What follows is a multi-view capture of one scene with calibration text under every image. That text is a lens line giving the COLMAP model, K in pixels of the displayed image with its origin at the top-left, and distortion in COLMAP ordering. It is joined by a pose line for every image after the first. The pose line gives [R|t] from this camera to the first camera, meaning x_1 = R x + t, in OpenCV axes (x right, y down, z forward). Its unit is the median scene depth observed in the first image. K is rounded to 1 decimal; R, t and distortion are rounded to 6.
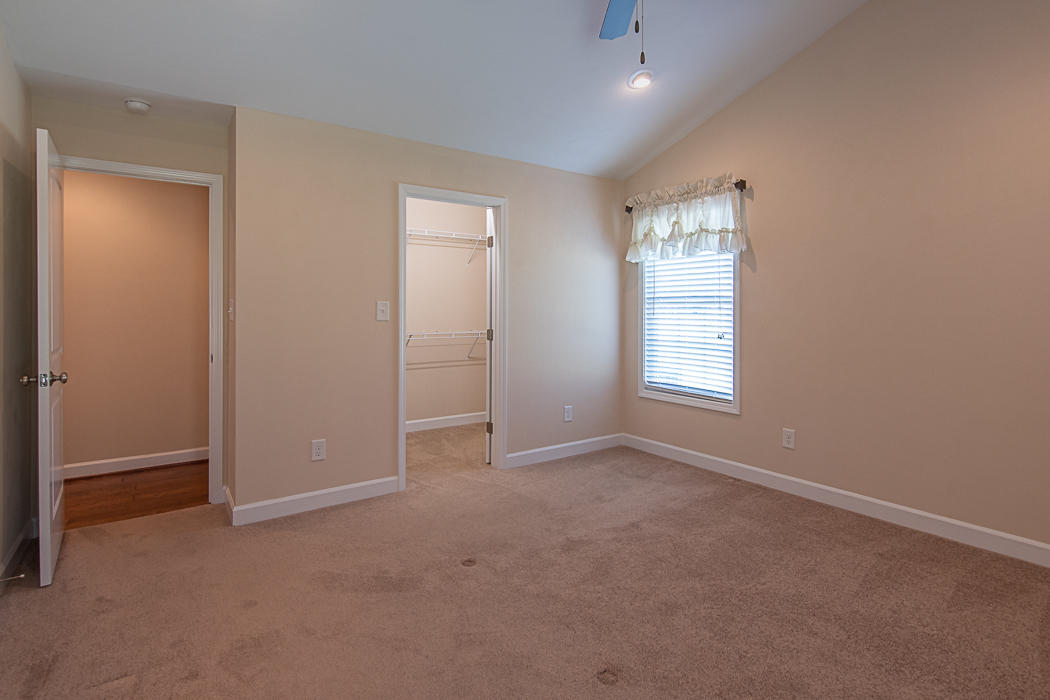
lens RADIAL K [[527.5, 0, 526.5], [0, 527.5, 307.1], [0, 0, 1]] dist [0.000646, 0.000229]
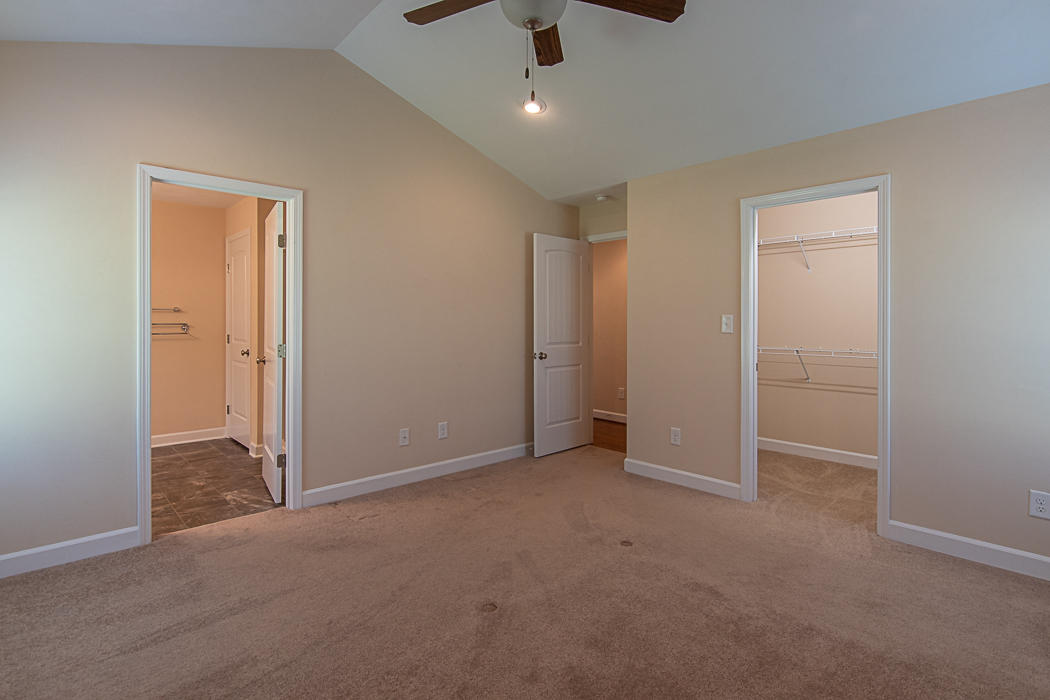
lens RADIAL K [[521.7, 0, 519.7], [0, 521.7, 321.2], [0, 0, 1]] dist [-0.019424, -0.000620]
pose [[0.129331, 0.000783, -0.991601, 0.811023], [-0.001180, 0.999999, 0.000636, 0.001675], [0.991601, 0.001088, 0.129332, 0.516711]]
